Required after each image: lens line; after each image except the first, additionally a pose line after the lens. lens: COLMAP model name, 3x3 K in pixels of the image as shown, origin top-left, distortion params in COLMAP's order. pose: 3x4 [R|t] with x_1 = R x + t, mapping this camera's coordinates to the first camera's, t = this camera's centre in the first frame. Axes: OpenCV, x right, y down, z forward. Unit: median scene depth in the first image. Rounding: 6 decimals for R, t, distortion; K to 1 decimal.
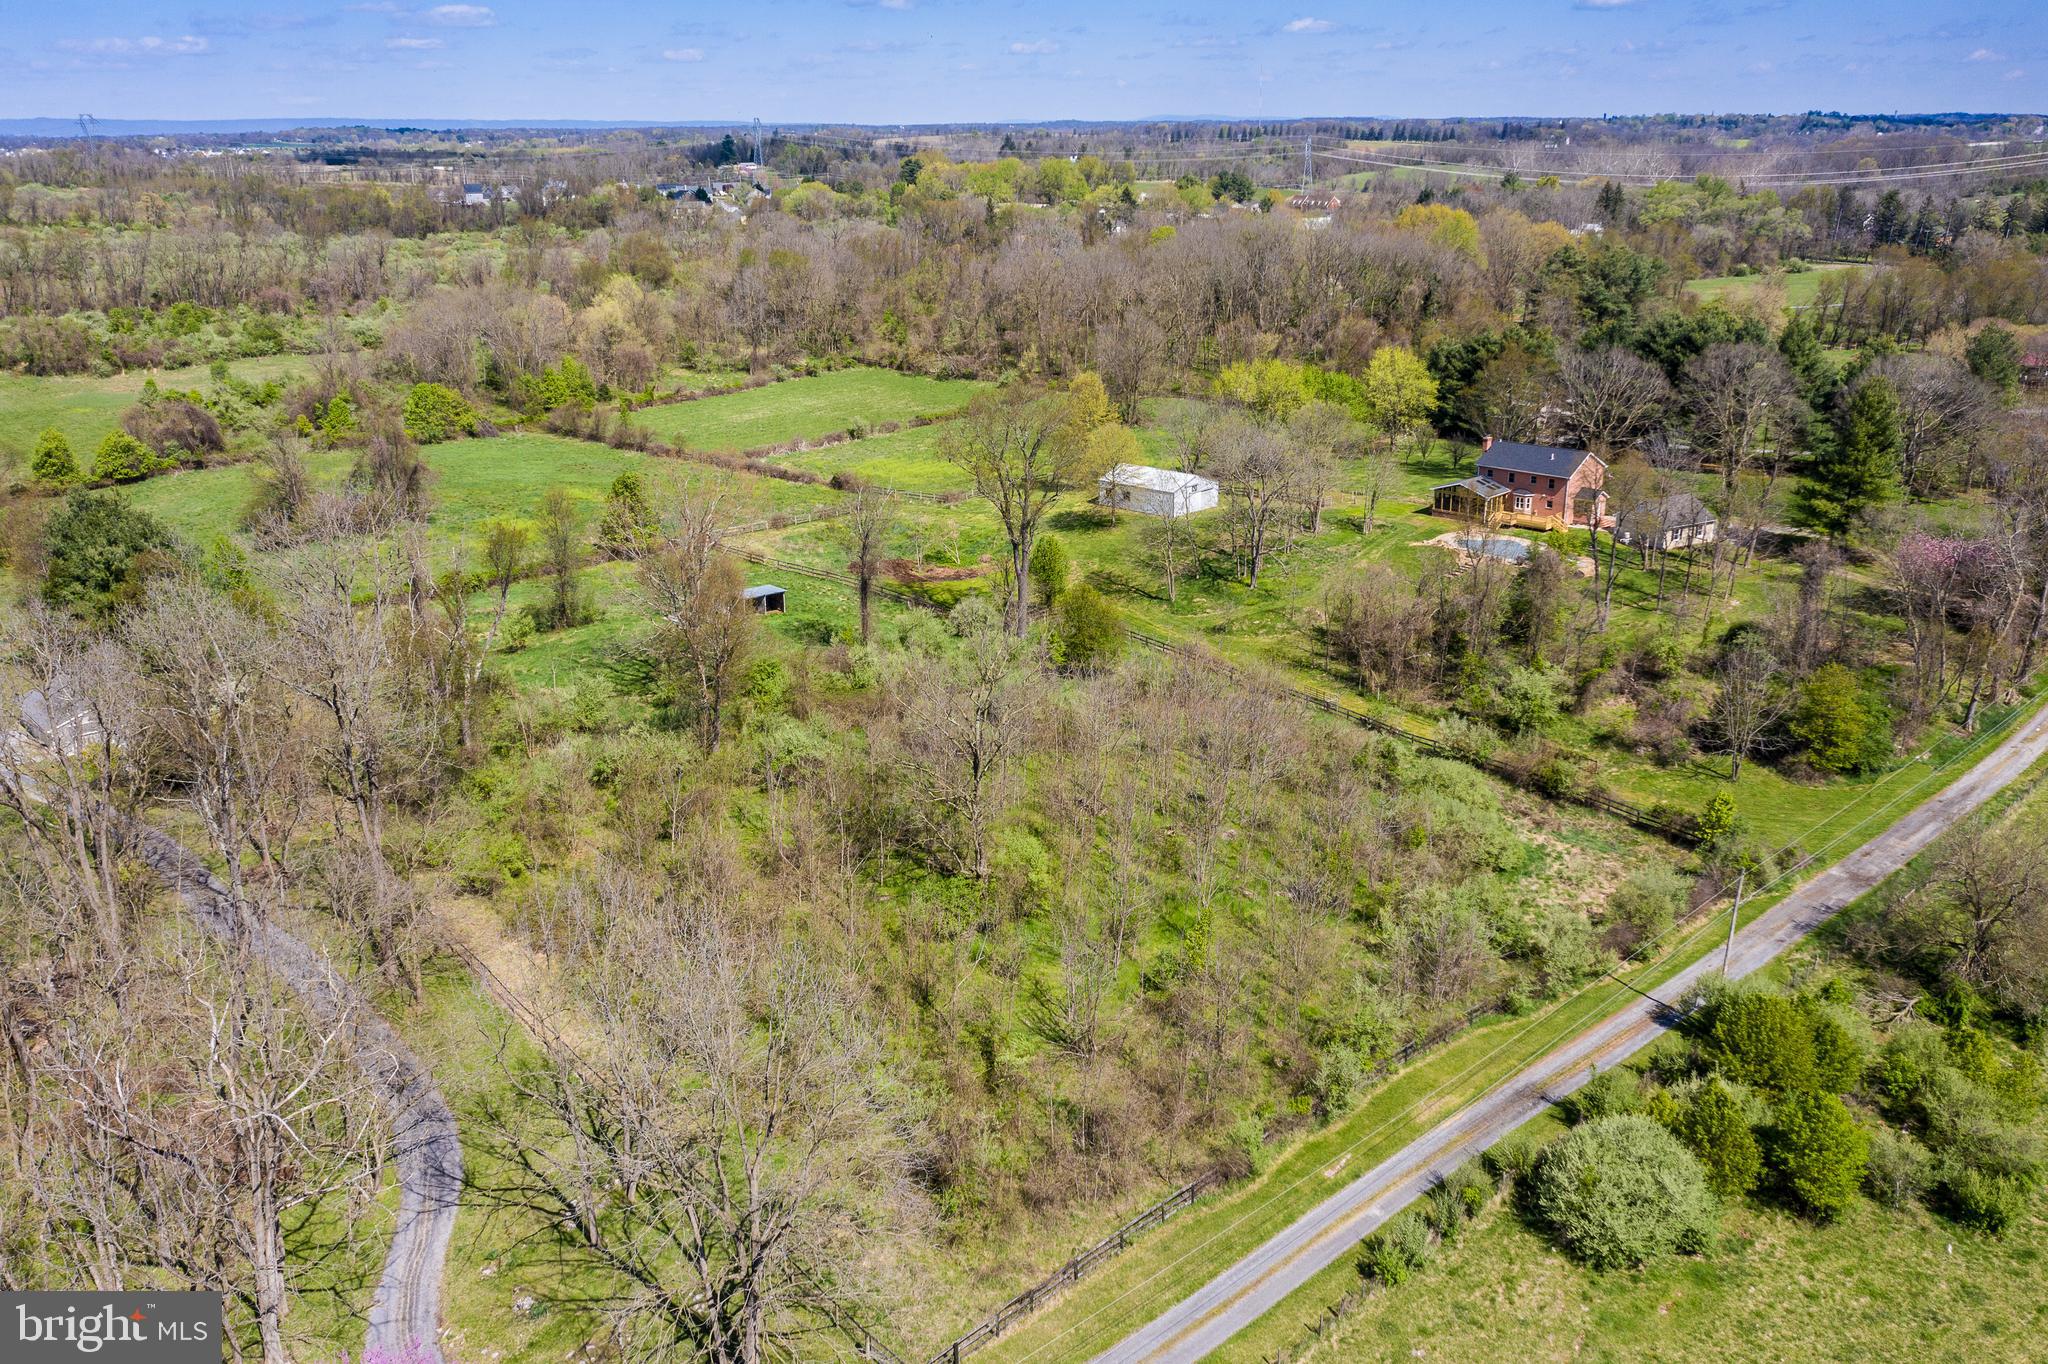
lens RADIAL K [[1651.4, 0, 1024.0], [0, 1651.4, 682.0], [0, 0, 1]] dist [-0.015470, -0.002793]
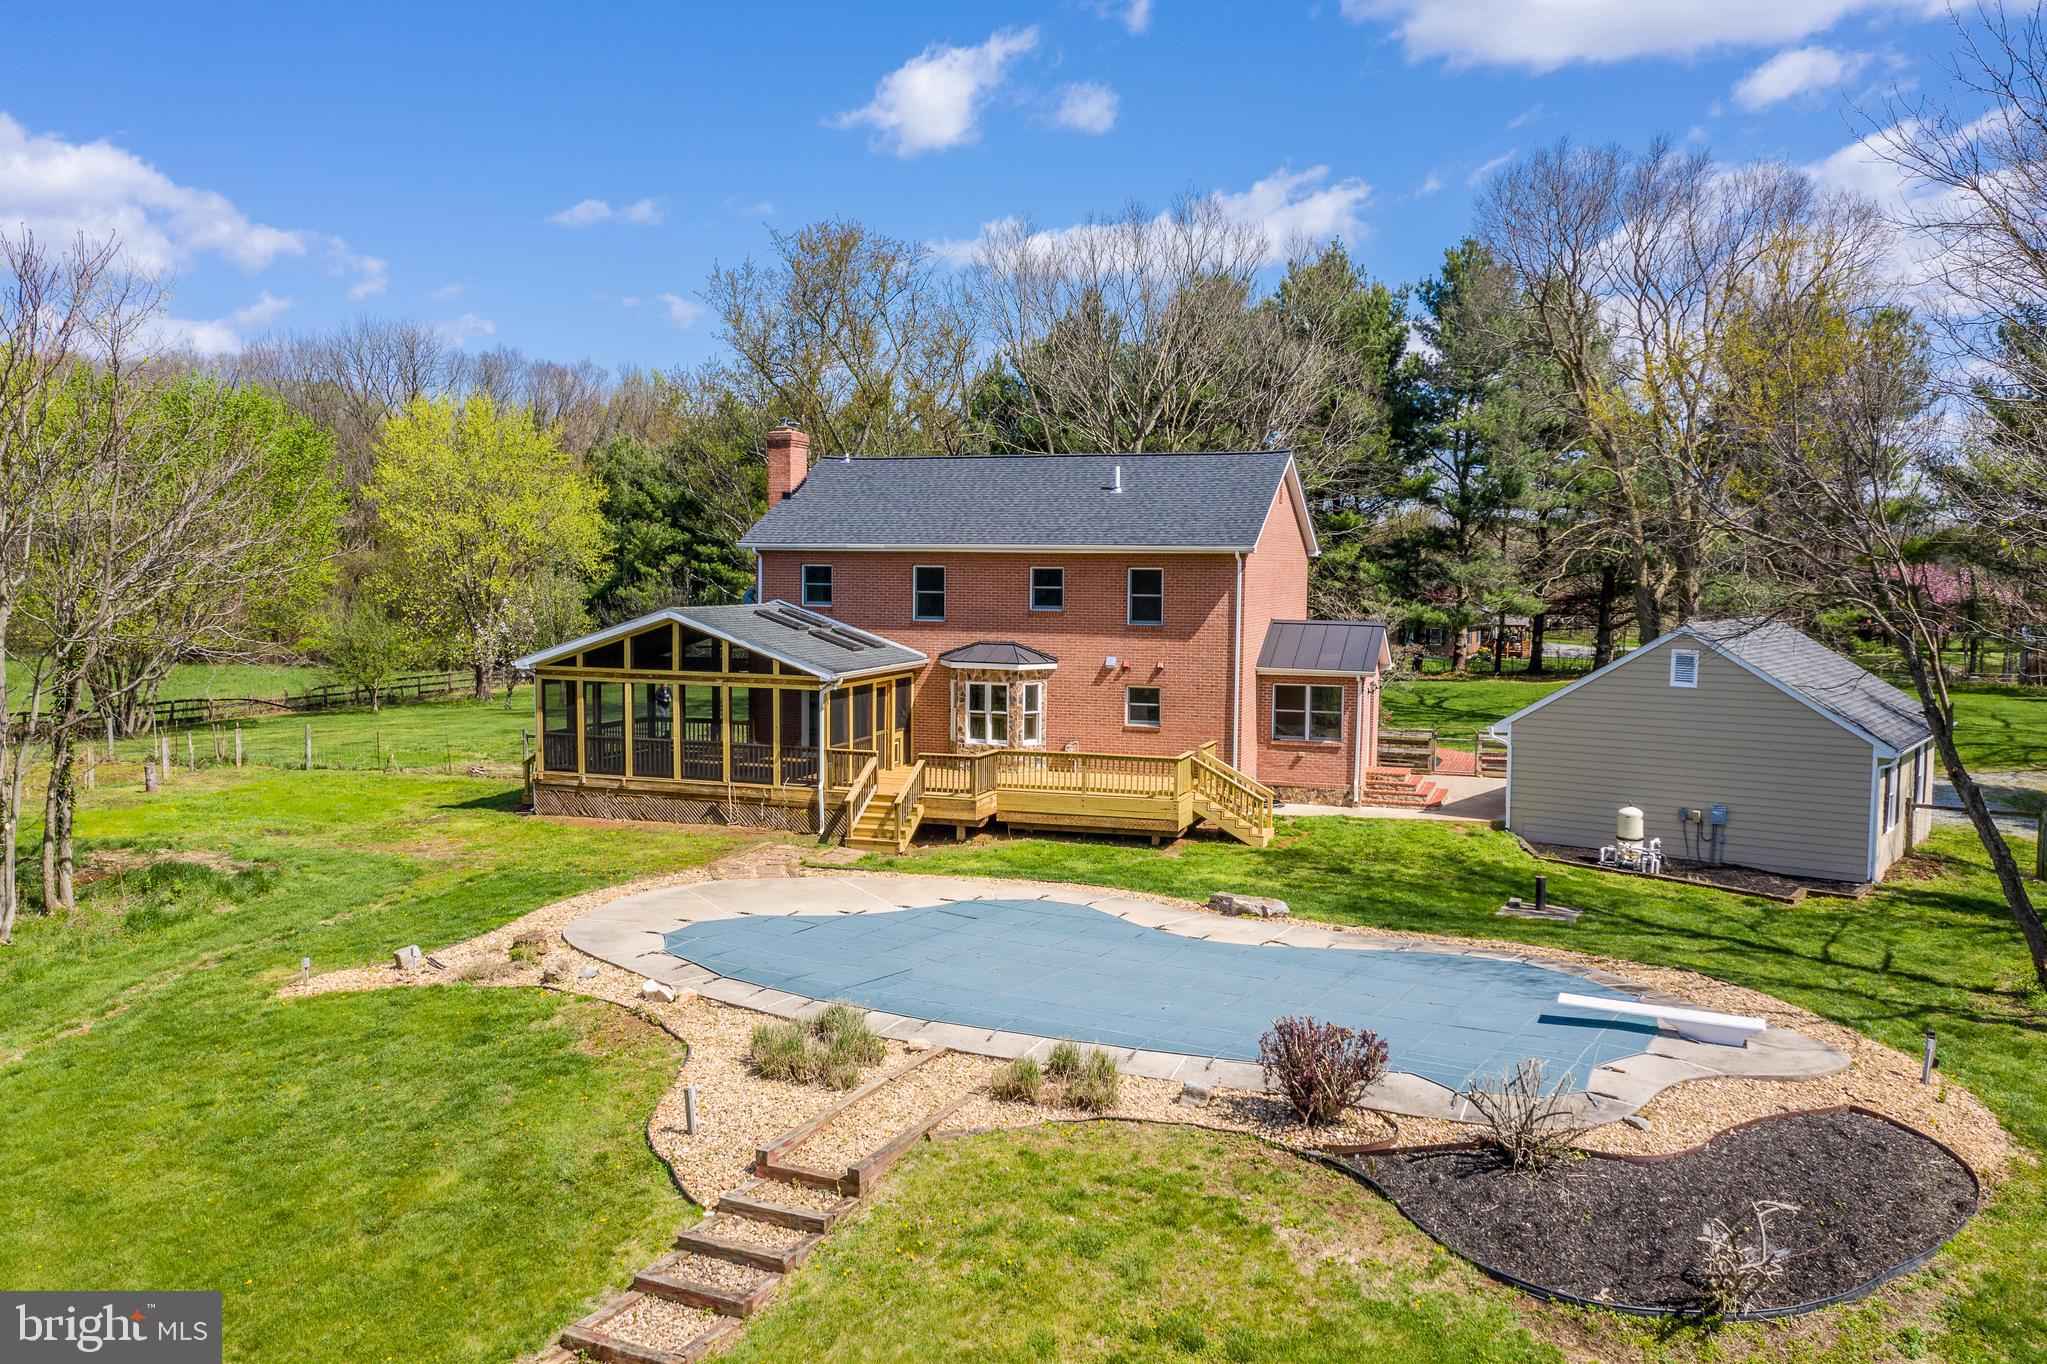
lens RADIAL K [[1650.6, 0, 1023.5], [0, 1650.6, 682.0], [0, 0, 1]] dist [-0.015470, -0.002793]
pose [[0.899643, -0.013140, 0.436428, 0.255743], [0.122380, 0.967070, -0.223155, -0.079600], [-0.419124, 0.254170, 0.871627, 0.960483]]
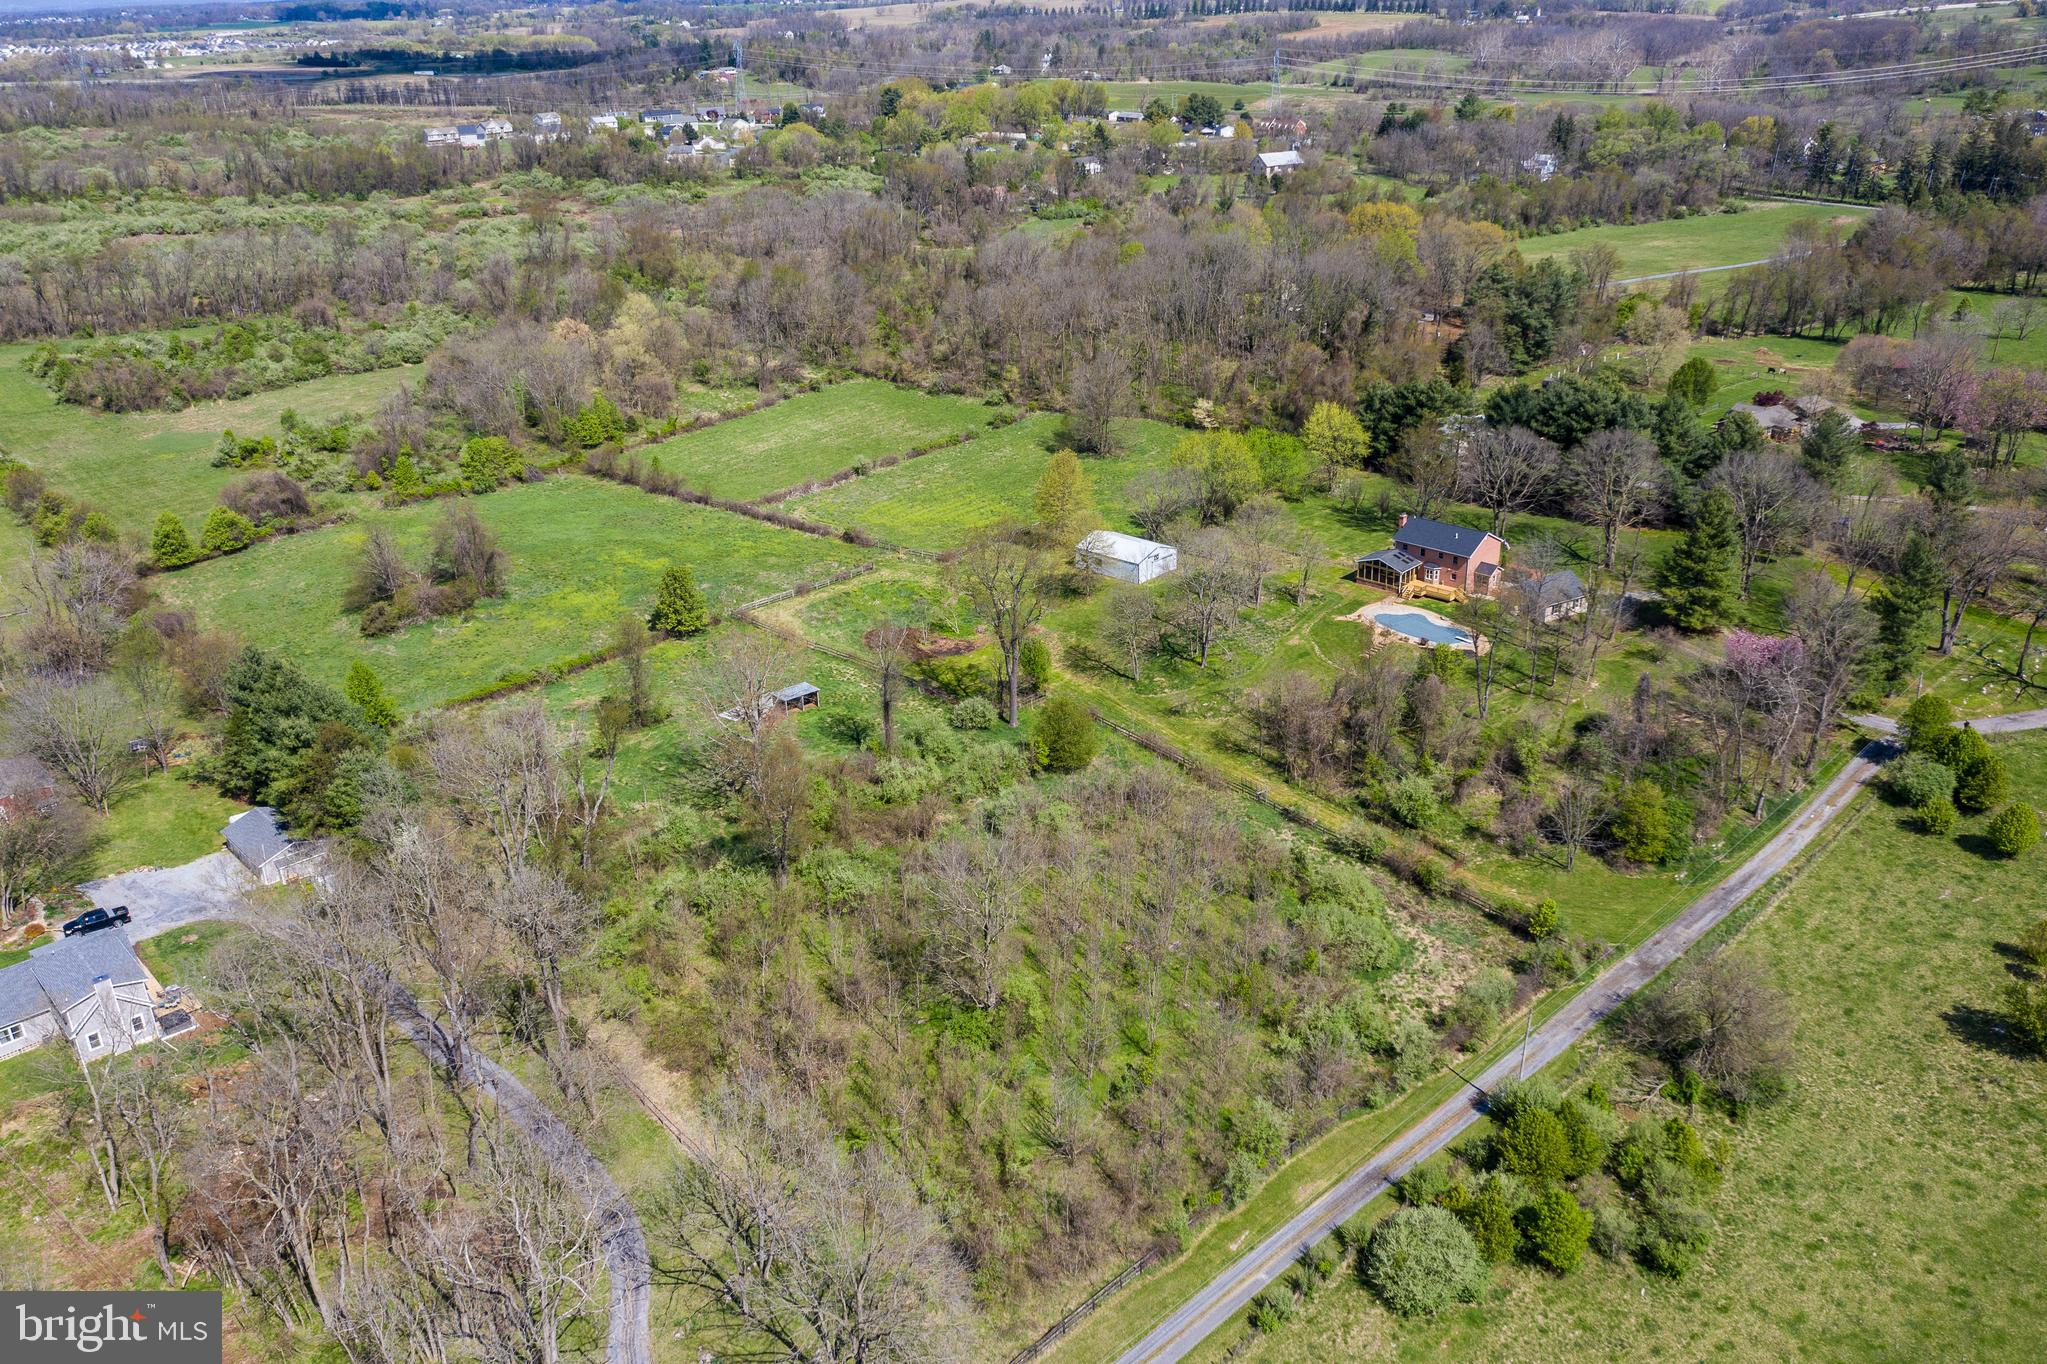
lens RADIAL K [[1621.5, 0, 1023.5], [0, 1621.5, 682.0], [0, 0, 1]] dist [-0.015902, 0.000512]
pose [[0.999727, -0.022394, 0.006605, -0.001239], [0.021740, 0.996023, 0.086406, -0.160070], [-0.008513, -0.086239, 0.996238, -0.193152]]
